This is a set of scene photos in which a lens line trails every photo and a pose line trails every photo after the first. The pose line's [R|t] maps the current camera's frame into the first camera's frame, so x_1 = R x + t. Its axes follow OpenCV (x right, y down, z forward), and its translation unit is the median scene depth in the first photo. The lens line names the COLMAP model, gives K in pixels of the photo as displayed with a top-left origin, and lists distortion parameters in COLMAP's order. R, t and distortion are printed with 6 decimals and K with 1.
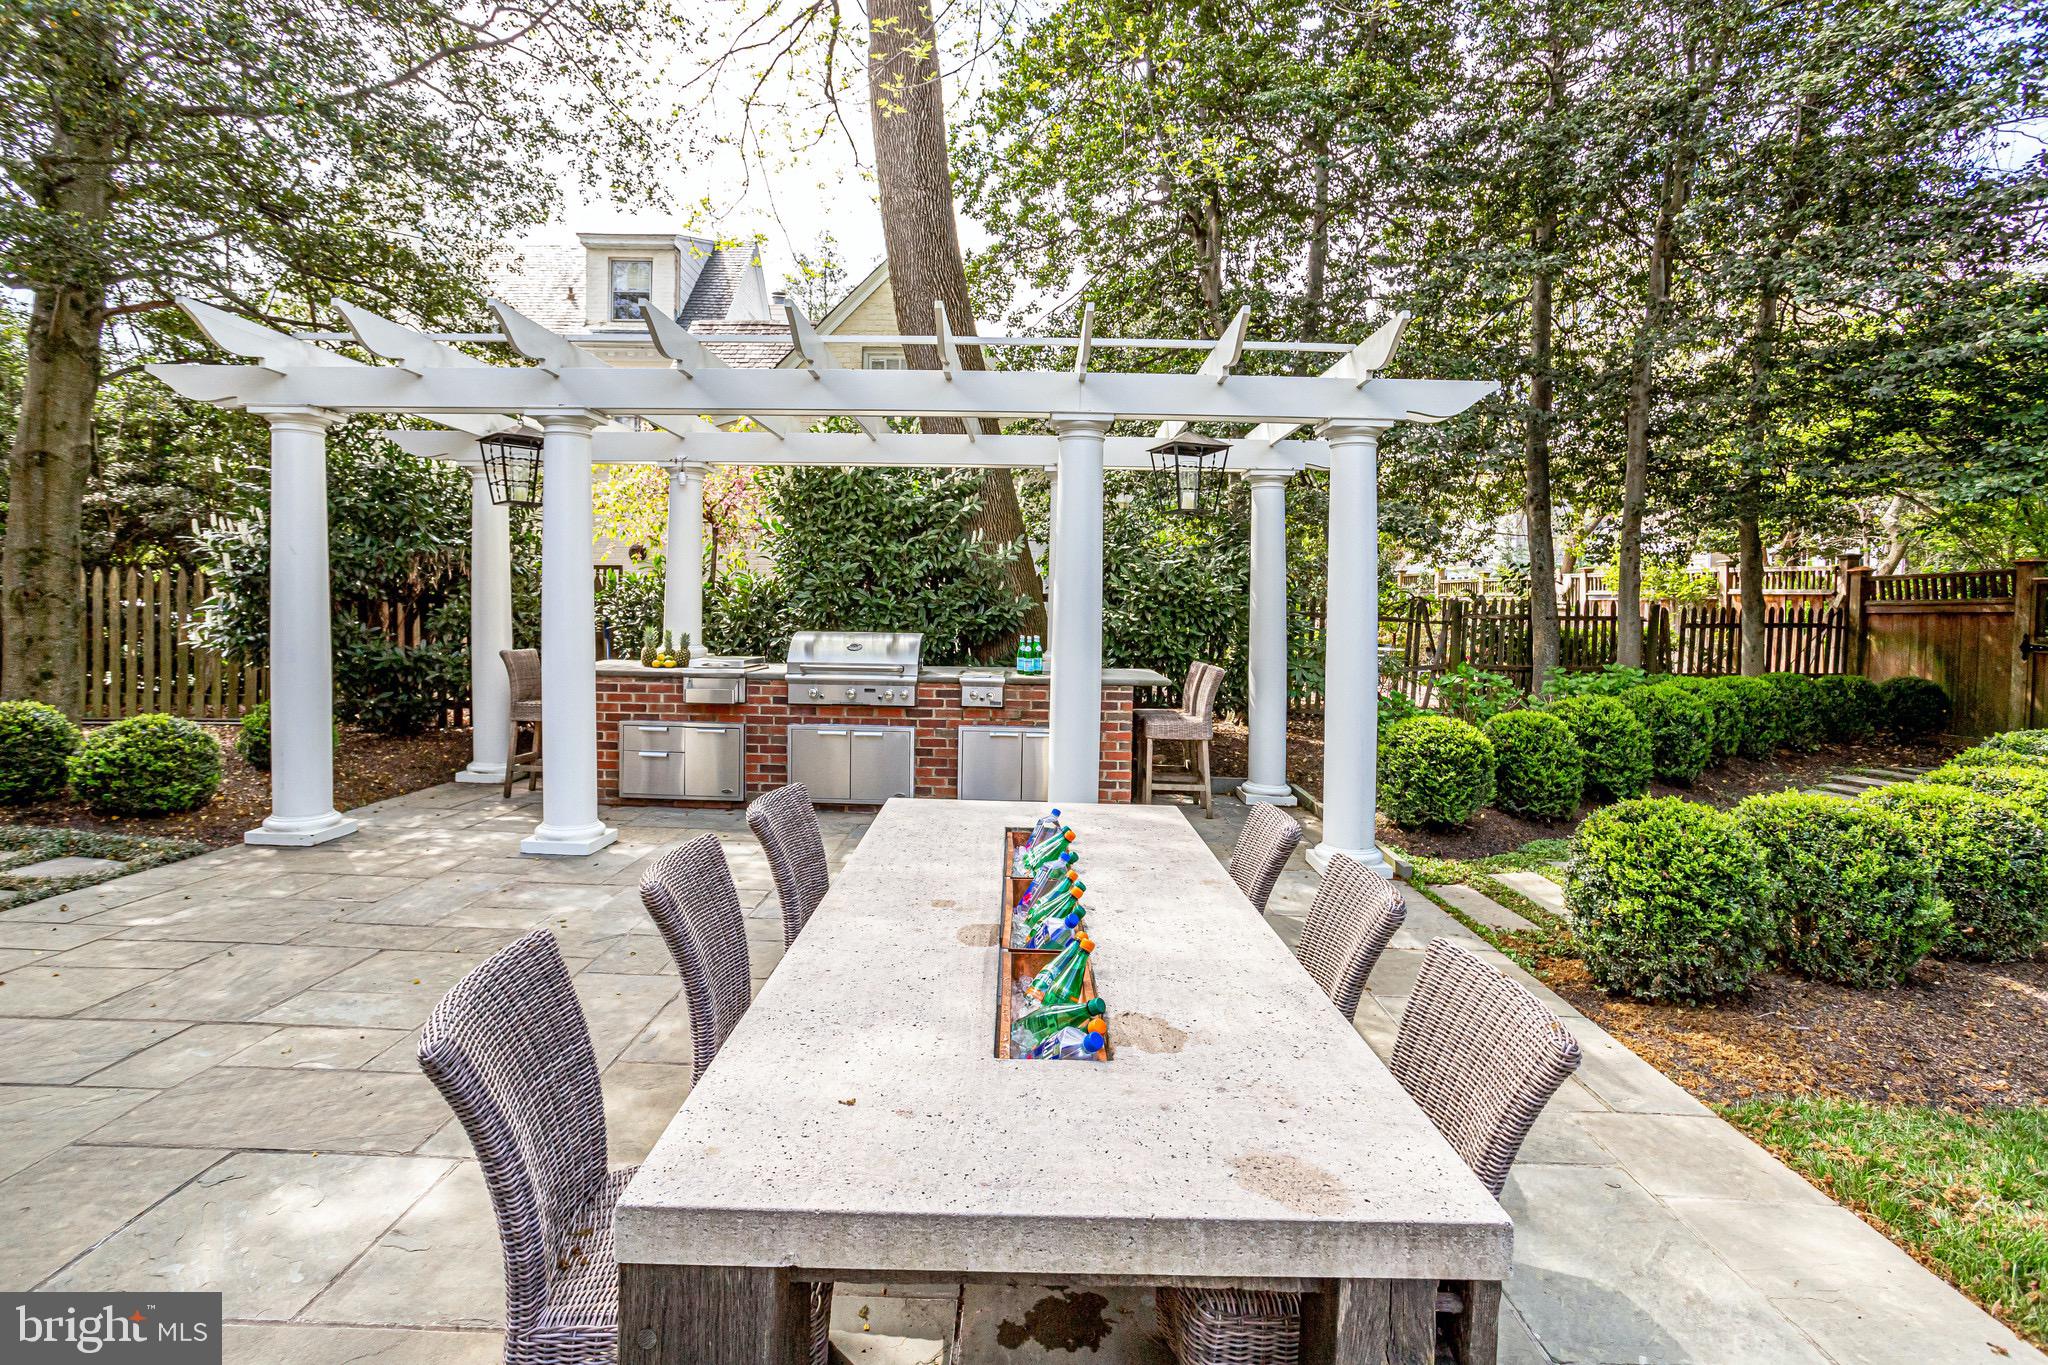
lens RADIAL K [[1025.9, 0, 1024.9], [0, 1025.9, 678.3], [0, 0, 1]] dist [-0.019178, 0.002508]
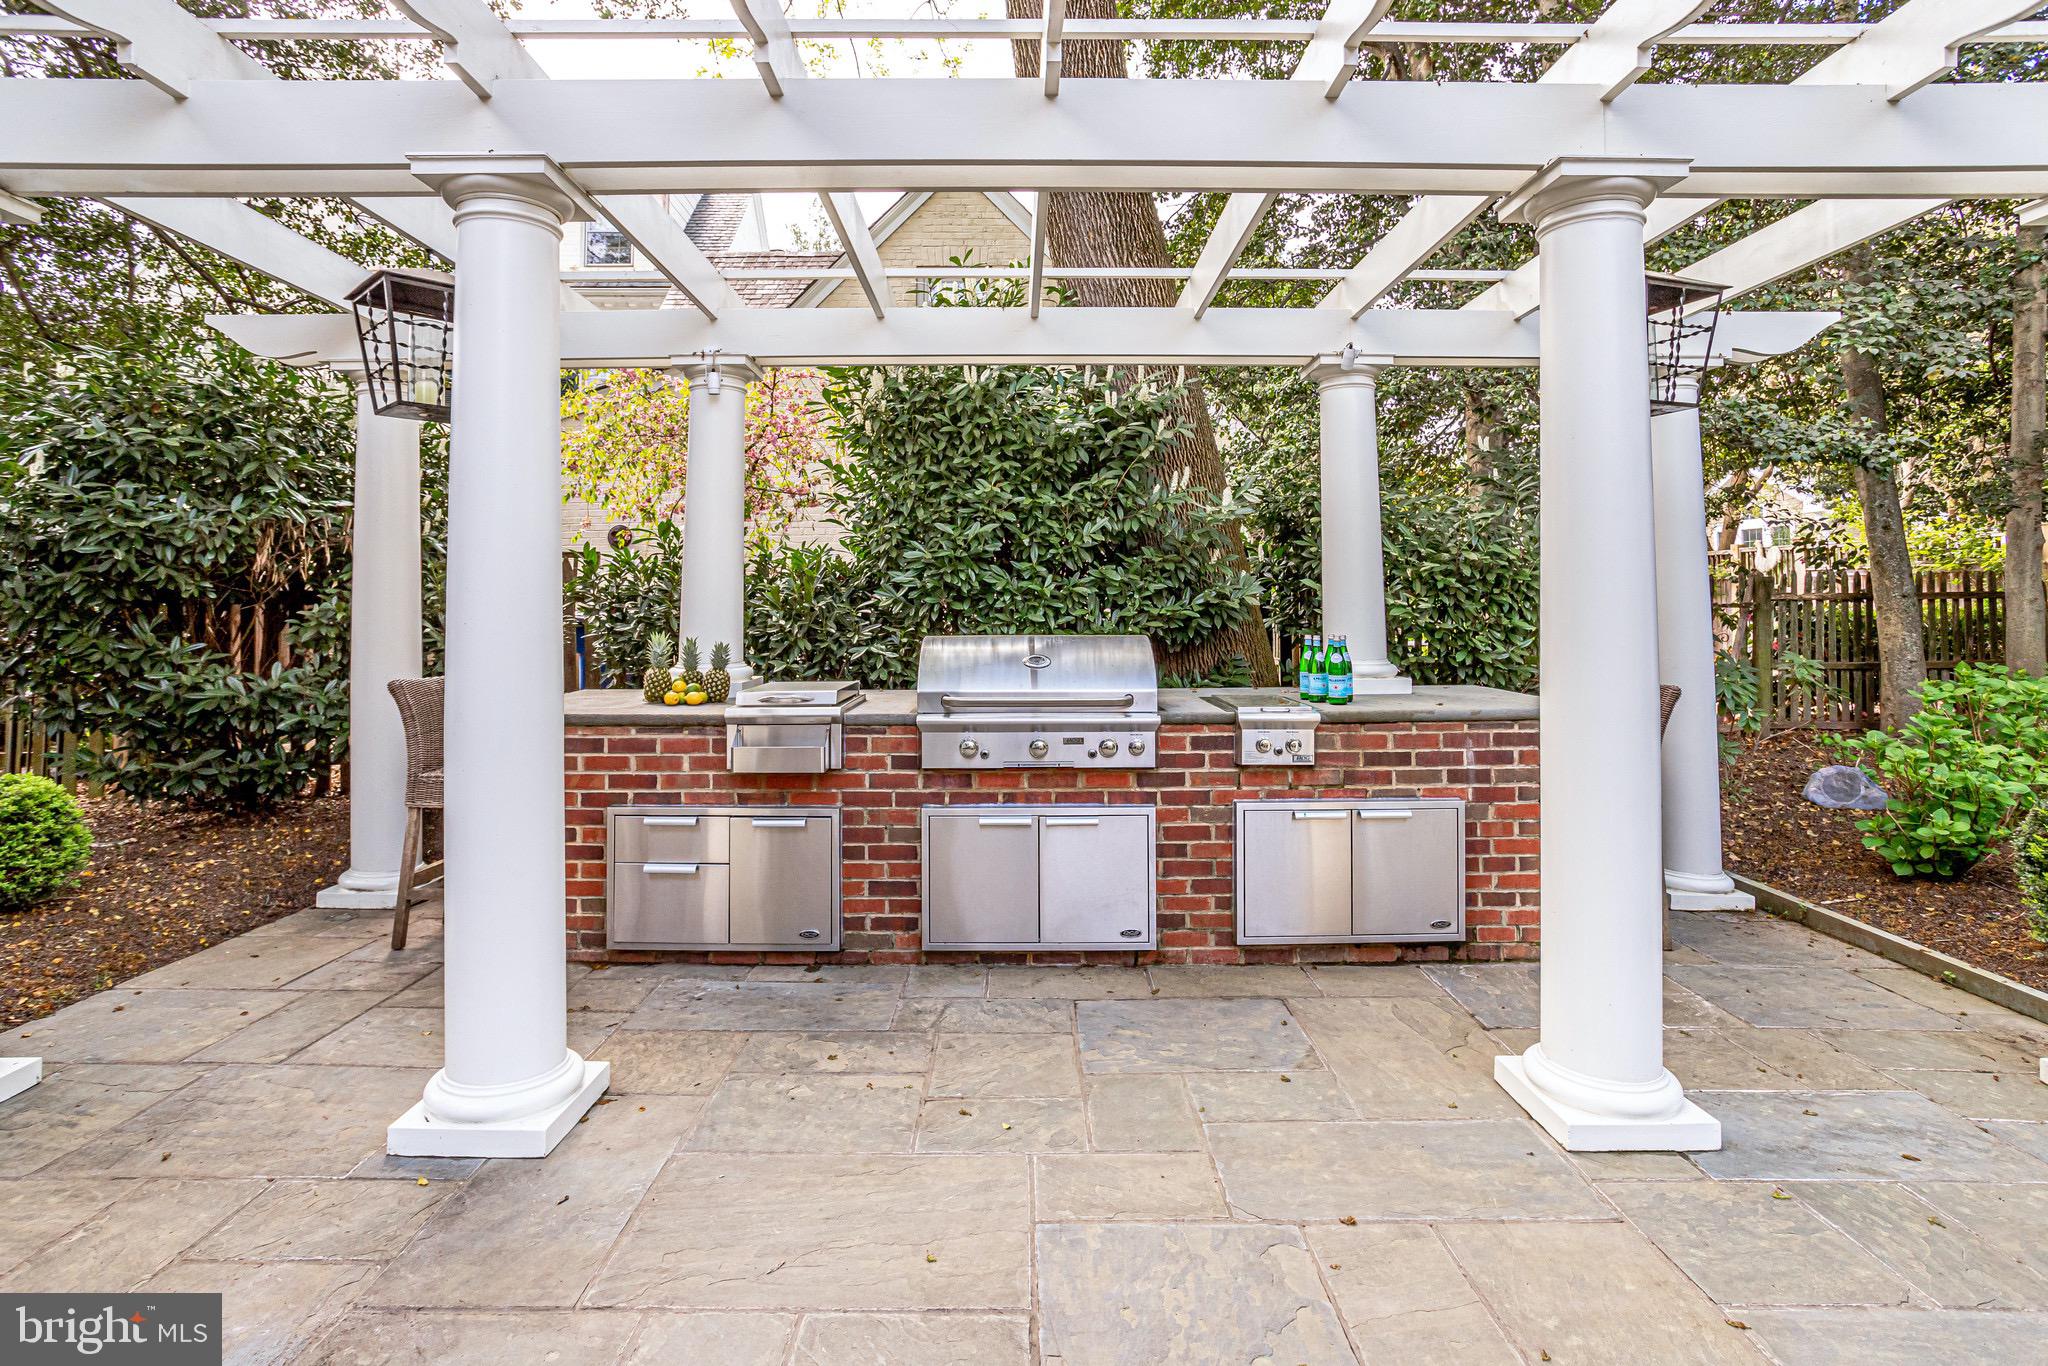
lens RADIAL K [[1025.9, 0, 1036.8], [0, 1025.9, 613.0], [0, 0, 1]] dist [-0.019178, 0.002508]
pose [[0.999032, -0.019825, 0.039267, -0.173371], [0.022310, 0.997709, -0.063872, -0.019879], [-0.037911, 0.064686, 0.997185, 0.409319]]
